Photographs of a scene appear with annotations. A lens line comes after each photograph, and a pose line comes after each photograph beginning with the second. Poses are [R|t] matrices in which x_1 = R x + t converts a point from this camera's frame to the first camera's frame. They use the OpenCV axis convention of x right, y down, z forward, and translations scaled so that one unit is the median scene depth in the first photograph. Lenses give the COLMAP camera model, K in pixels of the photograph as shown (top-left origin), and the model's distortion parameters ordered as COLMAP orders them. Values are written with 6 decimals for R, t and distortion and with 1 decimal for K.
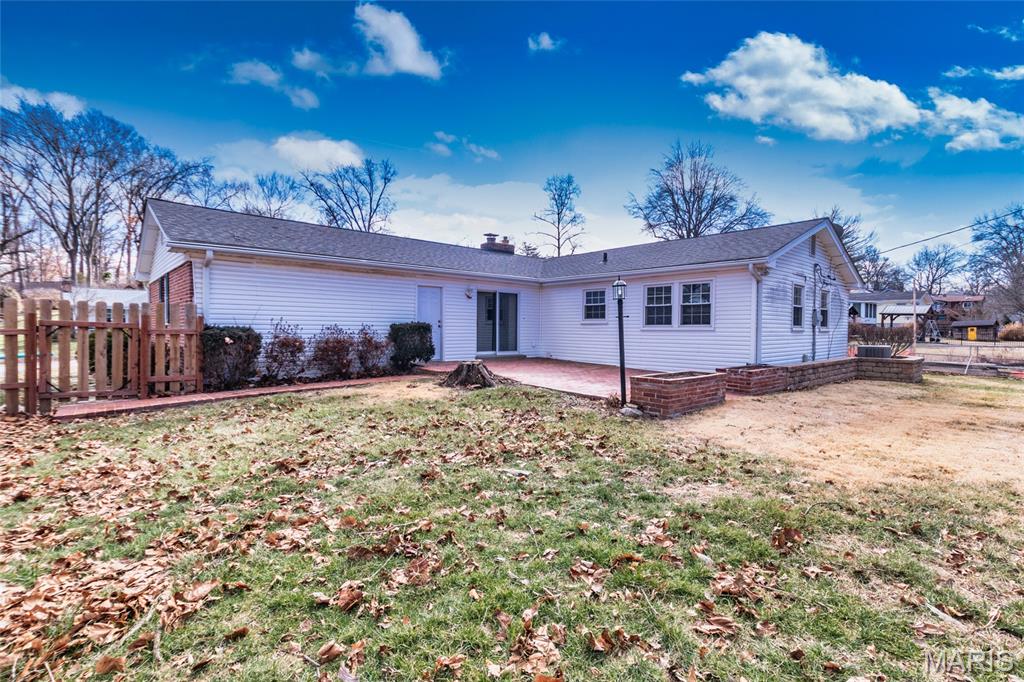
lens RADIAL K [[483.2, 0, 517.1], [0, 483.2, 336.3], [0, 0, 1]] dist [0.000277, -0.000409]
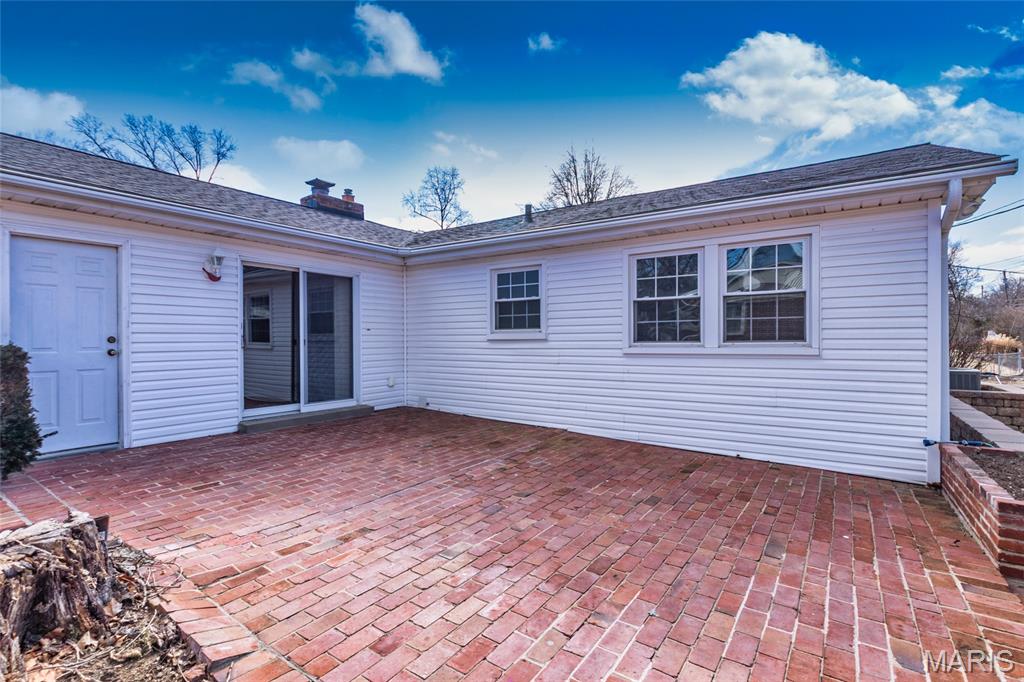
lens RADIAL K [[483.2, 0, 517.7], [0, 483.2, 339.2], [0, 0, 1]] dist [0.000277, -0.000409]
pose [[0.971883, -0.011442, 0.235185, 0.047309], [0.015543, 0.999758, -0.015591, -0.018695], [-0.234949, 0.018808, 0.971826, 0.520018]]
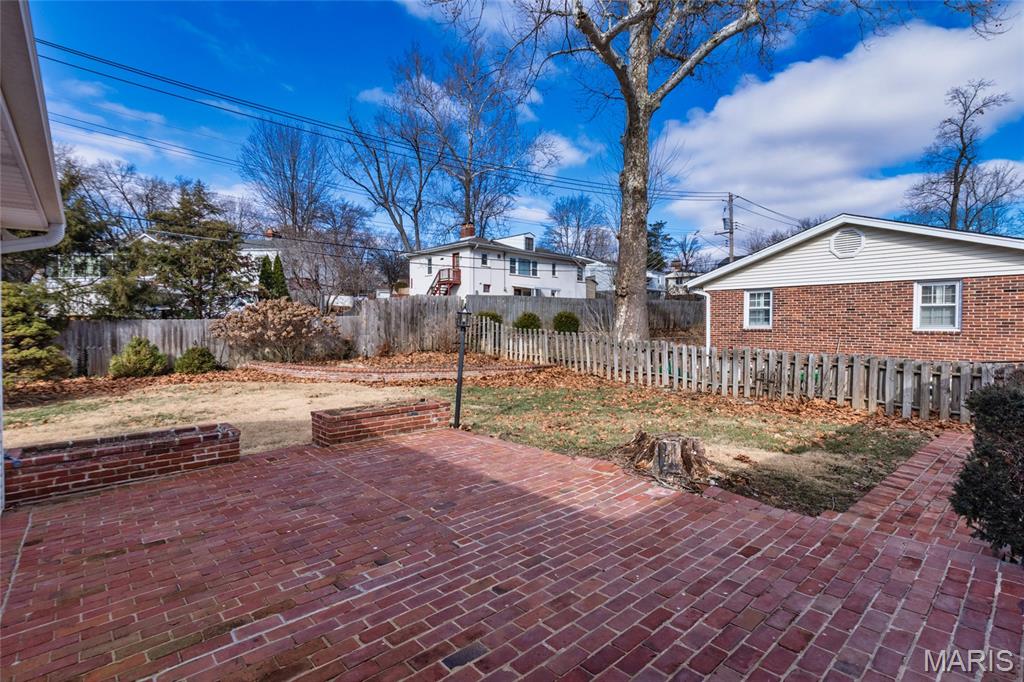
lens RADIAL K [[483.2, 0, 513.0], [0, 483.2, 338.0], [0, 0, 1]] dist [0.000277, -0.000409]
pose [[-0.999886, -0.011047, 0.010285, 0.049183], [-0.010534, 0.998760, 0.048652, -0.056457], [-0.010810, 0.048538, -0.998763, 1.122756]]
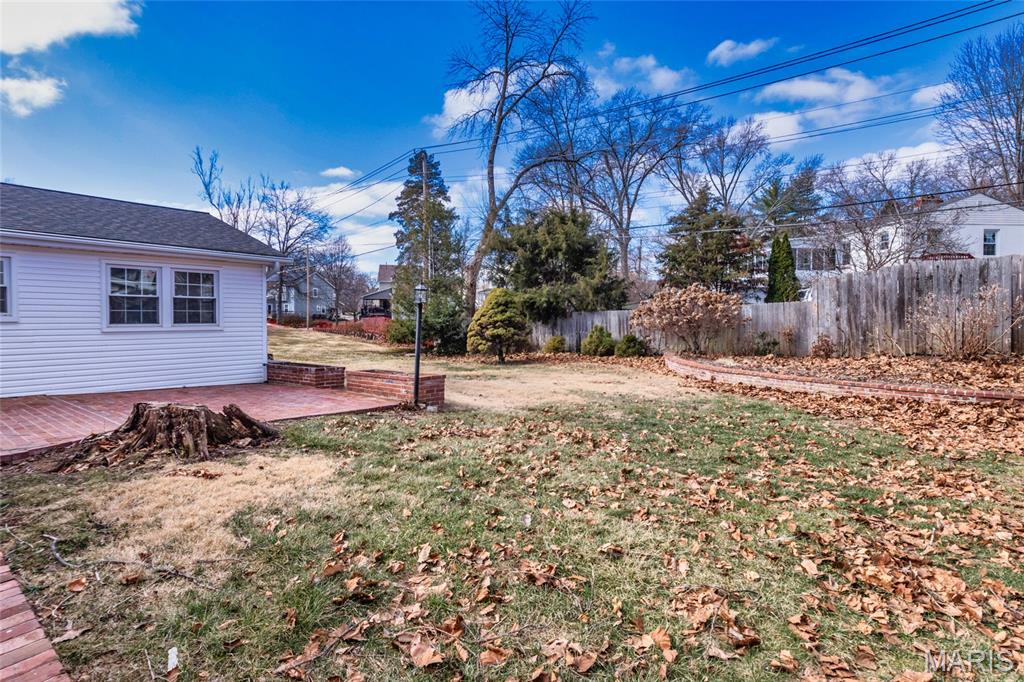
lens RADIAL K [[483.2, 0, 511.5], [0, 483.2, 335.2], [0, 0, 1]] dist [0.000277, -0.000409]
pose [[-0.191900, -0.036634, 0.980730, -0.424387], [0.015129, 0.999074, 0.040279, -0.023655], [-0.981298, 0.022567, -0.191168, 0.522943]]
